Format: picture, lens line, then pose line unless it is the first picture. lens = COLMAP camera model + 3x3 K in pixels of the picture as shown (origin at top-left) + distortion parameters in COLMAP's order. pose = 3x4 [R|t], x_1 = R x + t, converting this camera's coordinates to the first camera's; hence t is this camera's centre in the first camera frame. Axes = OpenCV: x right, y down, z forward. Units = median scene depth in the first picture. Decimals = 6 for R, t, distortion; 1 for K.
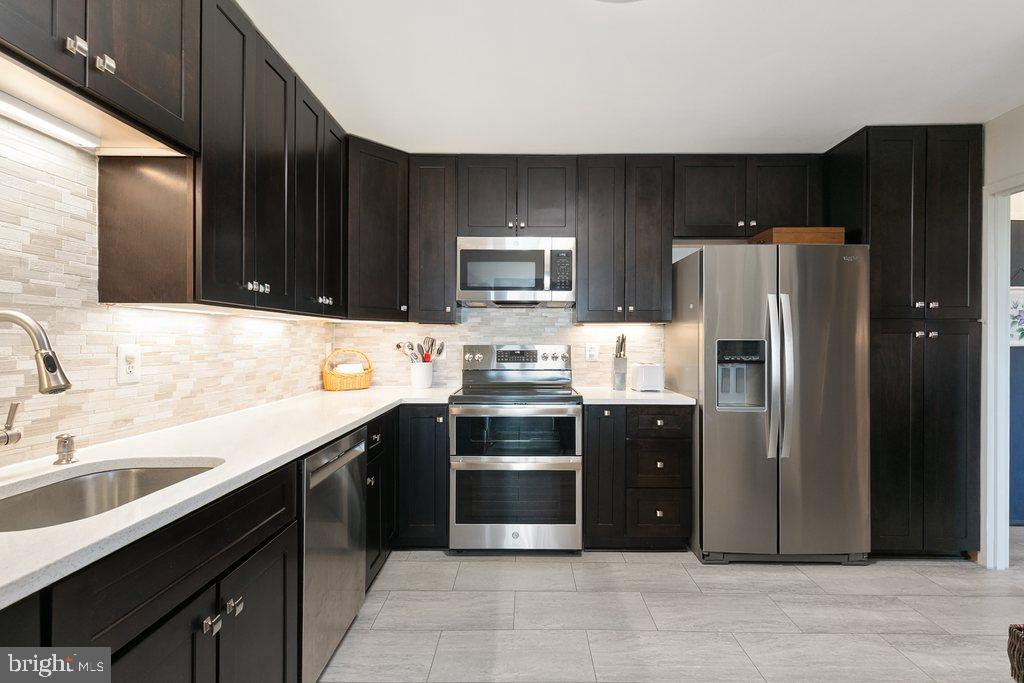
lens RADIAL K [[463.8, 0, 518.9], [0, 463.8, 338.3], [0, 0, 1]] dist [0.010884, -0.003035]
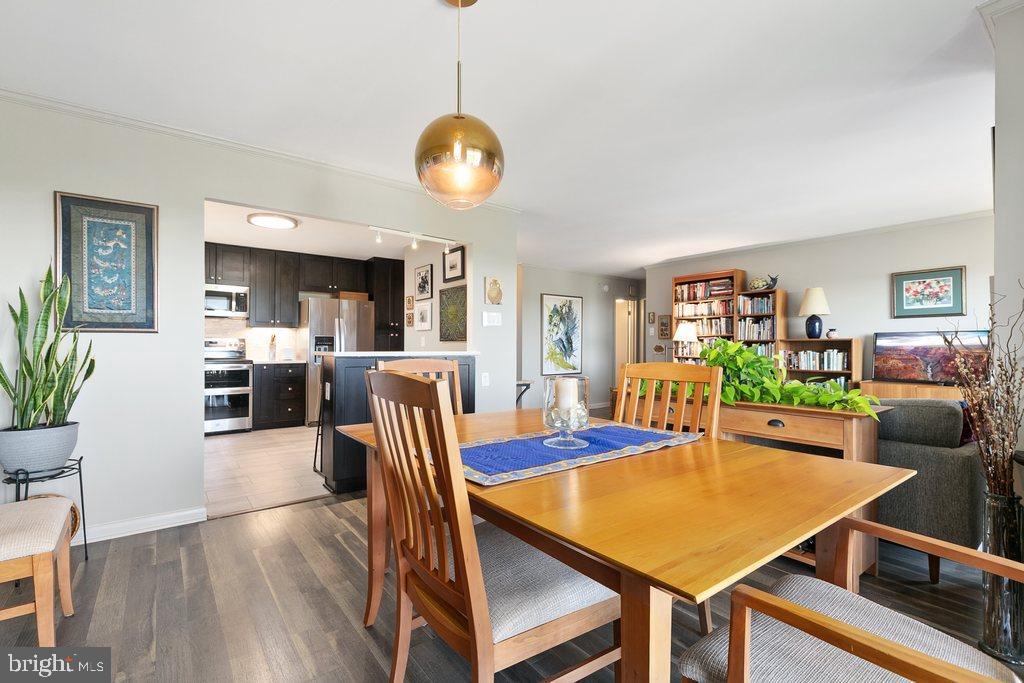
lens RADIAL K [[463.8, 0, 507.6], [0, 463.8, 343.4], [0, 0, 1]] dist [0.010884, -0.003035]
pose [[0.792666, 0.005893, 0.609628, -0.258266], [-0.005303, 0.999982, -0.002771, 0.043269], [-0.609633, -0.001036, 0.792683, -1.532232]]
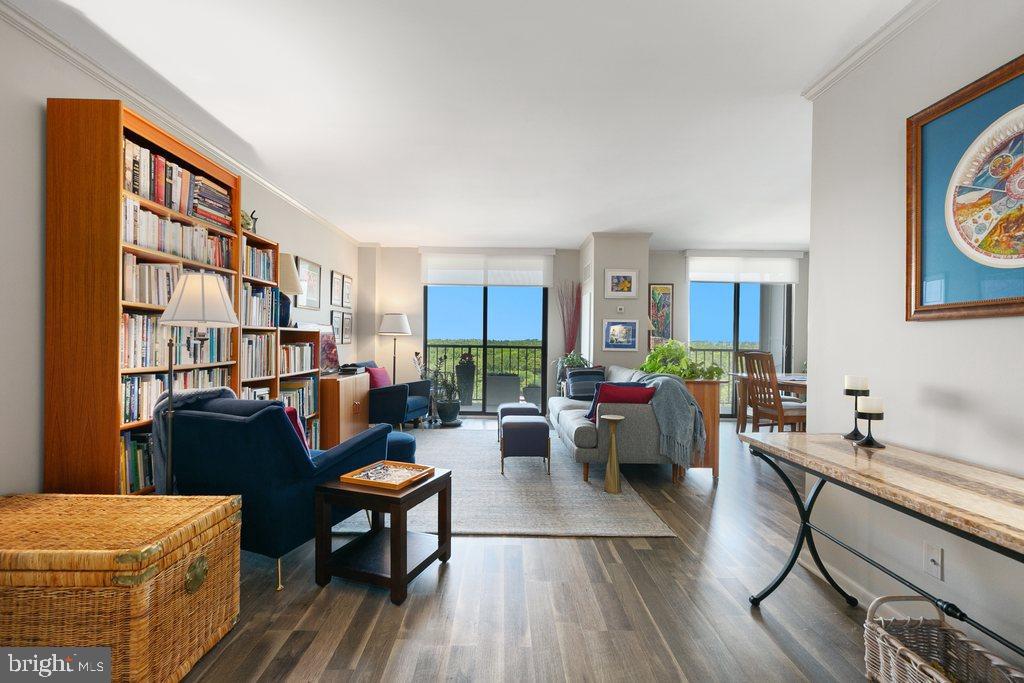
lens RADIAL K [[463.8, 0, 504.1], [0, 463.8, 345.2], [0, 0, 1]] dist [0.010884, -0.003035]
pose [[-0.999859, -0.012770, -0.010882, 1.405684], [-0.012827, 0.999904, 0.005177, 0.047714], [0.010815, 0.005315, -0.999927, 0.699164]]
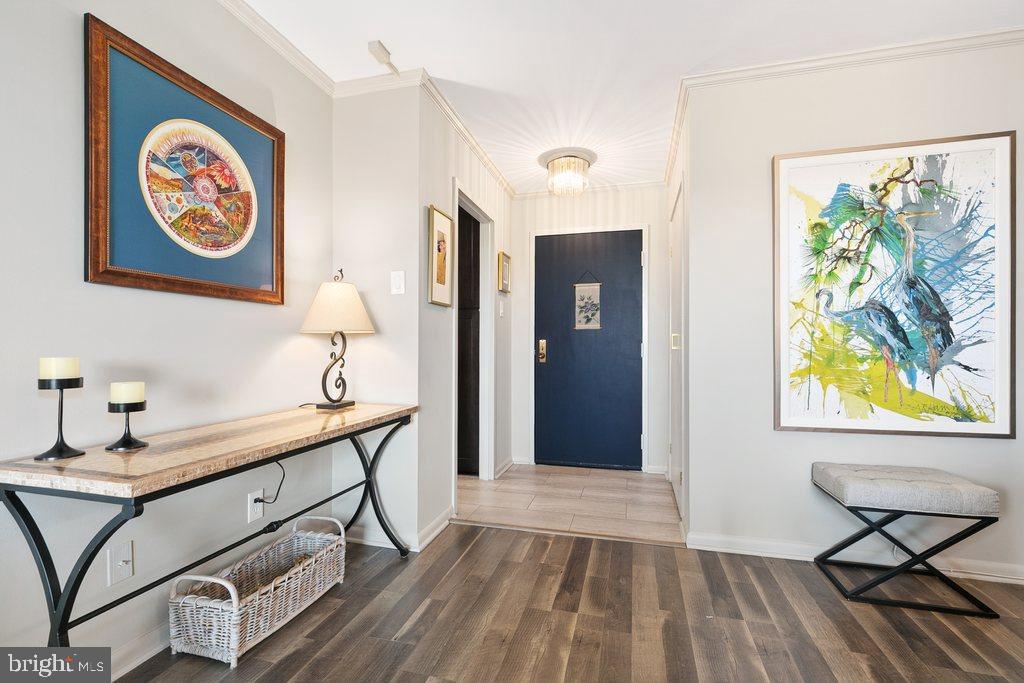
lens RADIAL K [[463.8, 0, 511.9], [0, 463.8, 348.6], [0, 0, 1]] dist [0.010884, -0.003035]
pose [[0.970200, -0.001249, -0.242303, 1.391360], [0.000919, 0.999998, -0.001477, 0.084075], [0.242304, 0.001210, 0.970200, -0.345432]]
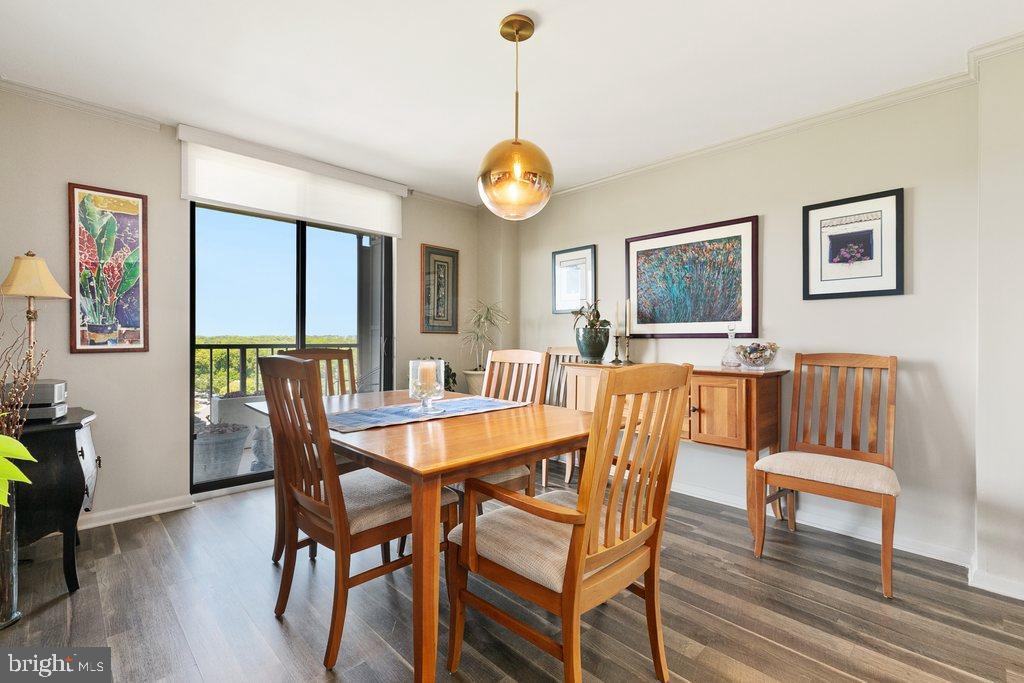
lens RADIAL K [[463.8, 0, 511.3], [0, 463.8, 339.4], [0, 0, 1]] dist [0.010884, -0.003035]
pose [[-0.710092, -0.004662, -0.704093, 0.625418], [-0.004604, 0.999987, -0.001979, 0.049992], [0.704093, 0.001836, -0.710105, -0.435572]]
